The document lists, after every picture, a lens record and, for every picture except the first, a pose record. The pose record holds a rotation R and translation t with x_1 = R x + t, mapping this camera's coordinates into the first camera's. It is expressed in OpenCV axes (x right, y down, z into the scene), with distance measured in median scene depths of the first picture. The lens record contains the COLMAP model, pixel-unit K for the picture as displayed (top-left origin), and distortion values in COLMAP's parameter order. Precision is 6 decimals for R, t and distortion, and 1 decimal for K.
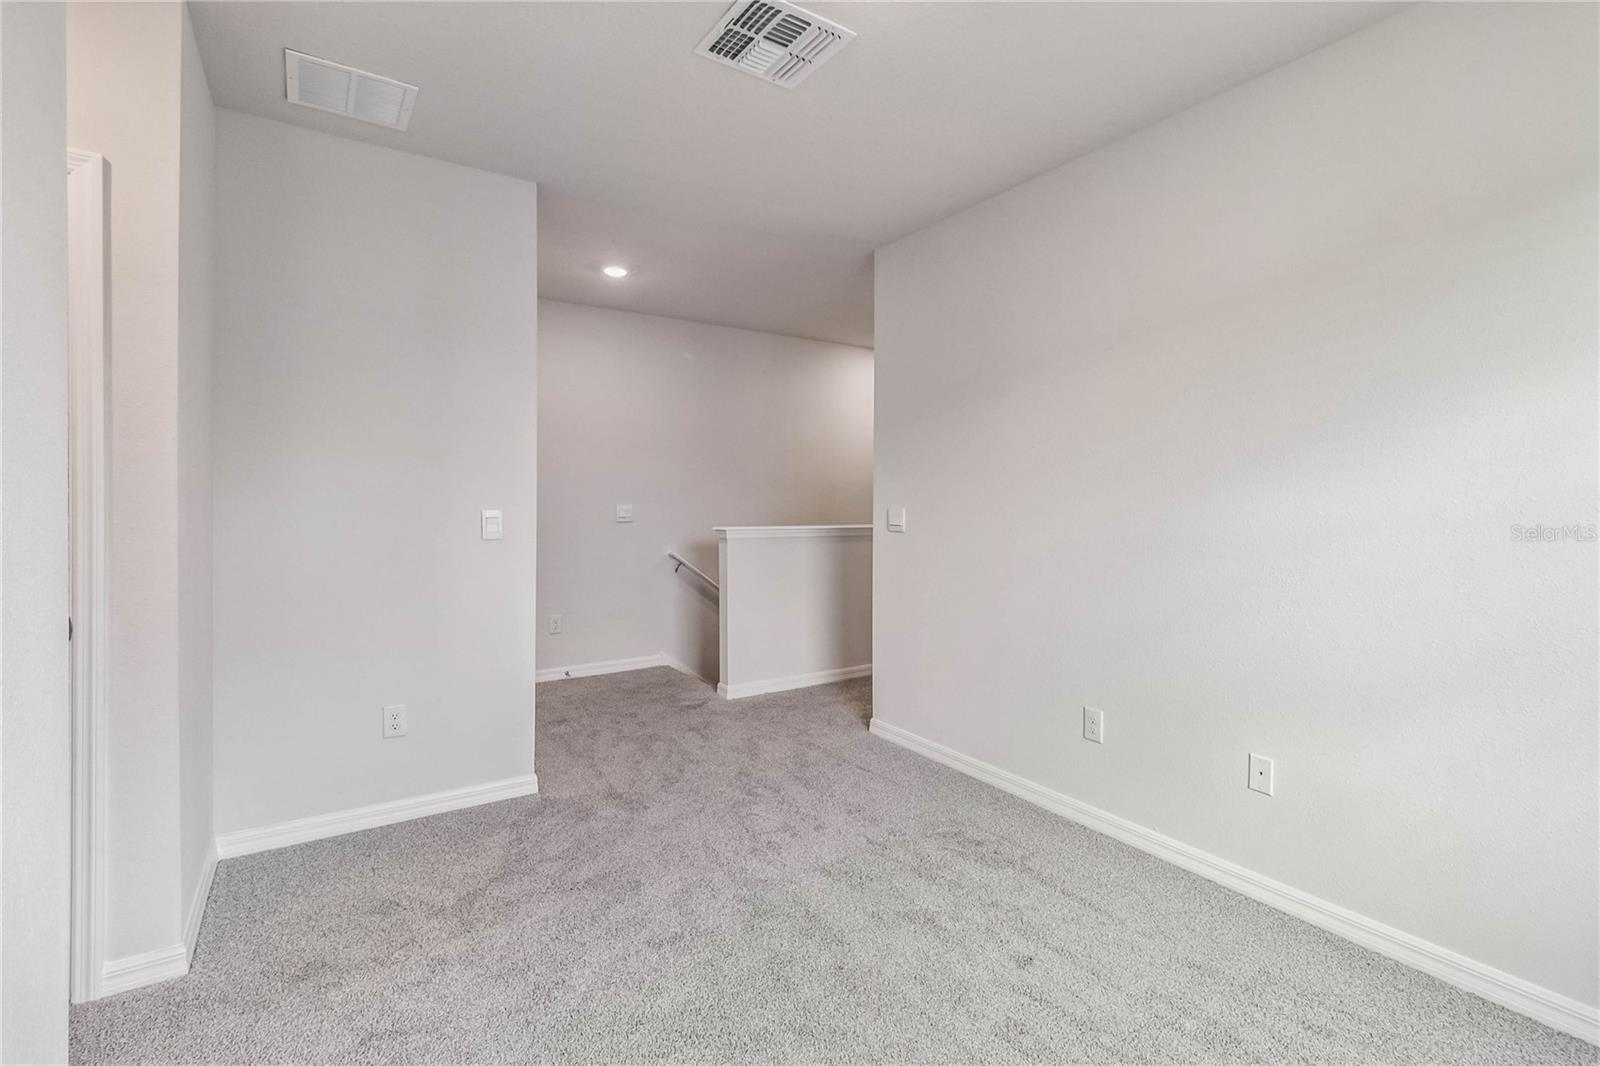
lens RADIAL K [[734.5, 0, 818.0], [0, 734.5, 506.8], [0, 0, 1]] dist [0.005636, 0.000115]
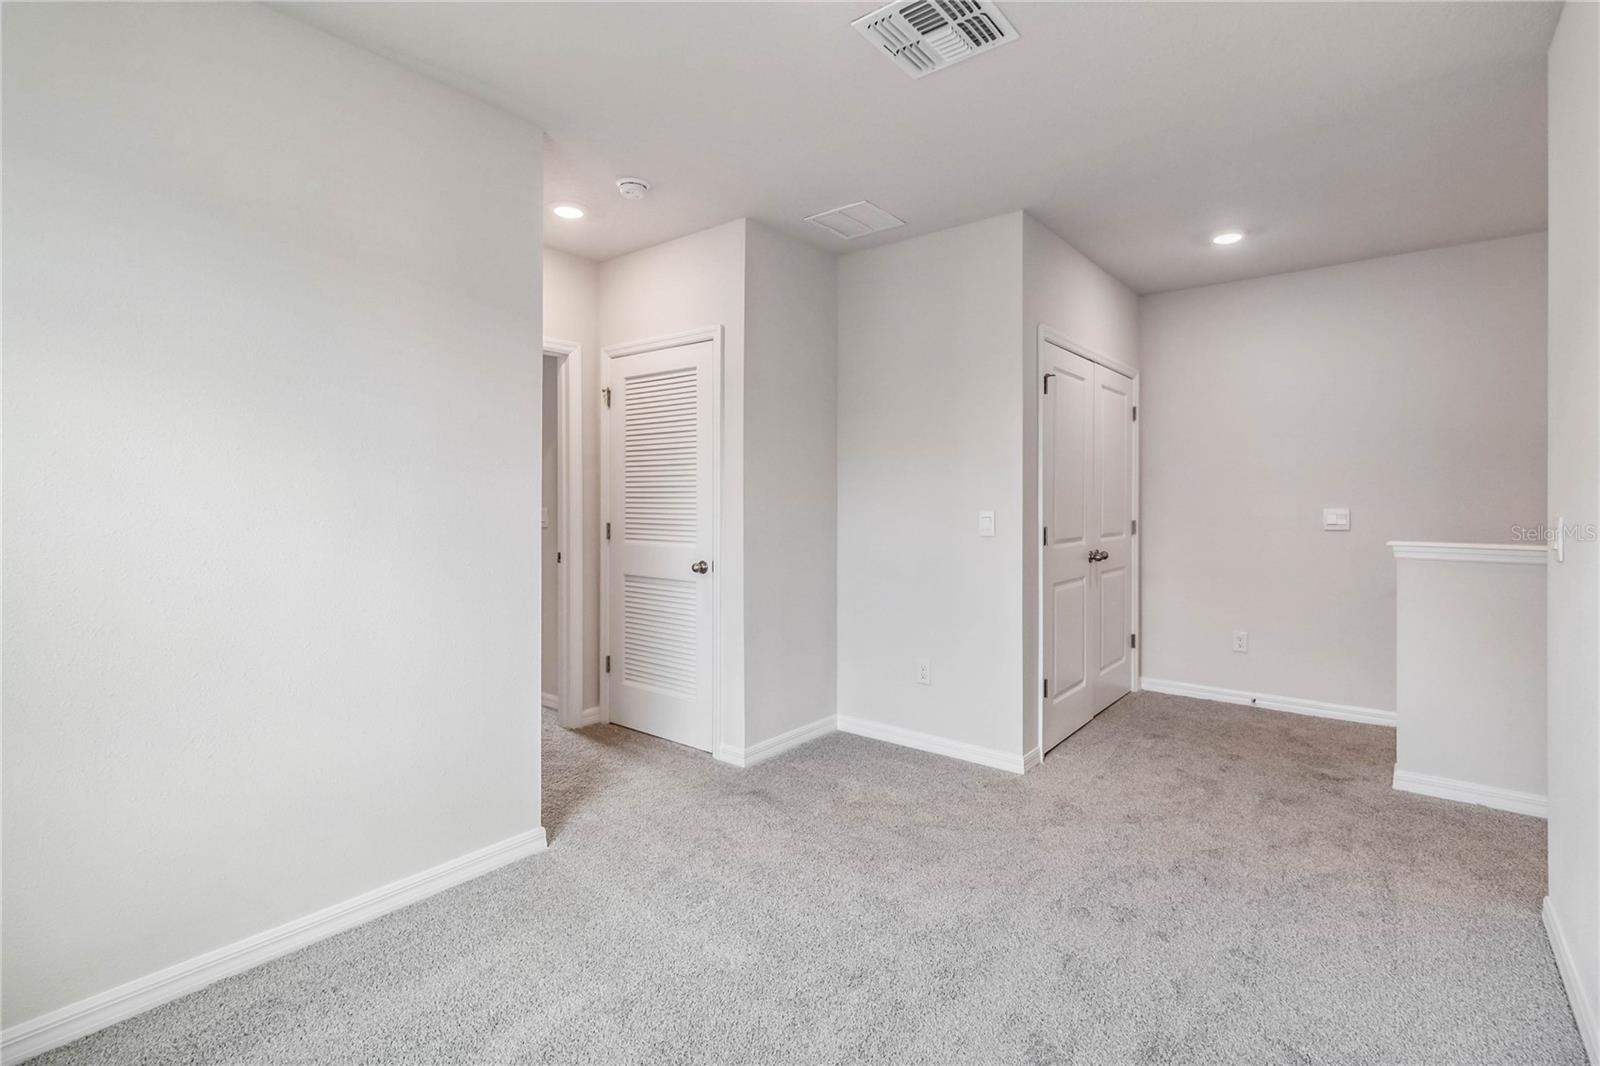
lens RADIAL K [[730.7, 0, 806.6], [0, 730.7, 493.2], [0, 0, 1]] dist [0.000317, -0.000100]
pose [[0.301357, -0.012056, -0.953435, 0.540456], [-0.010823, 0.999812, -0.016063, -0.000564], [0.953450, 0.015159, 0.301170, 0.371732]]
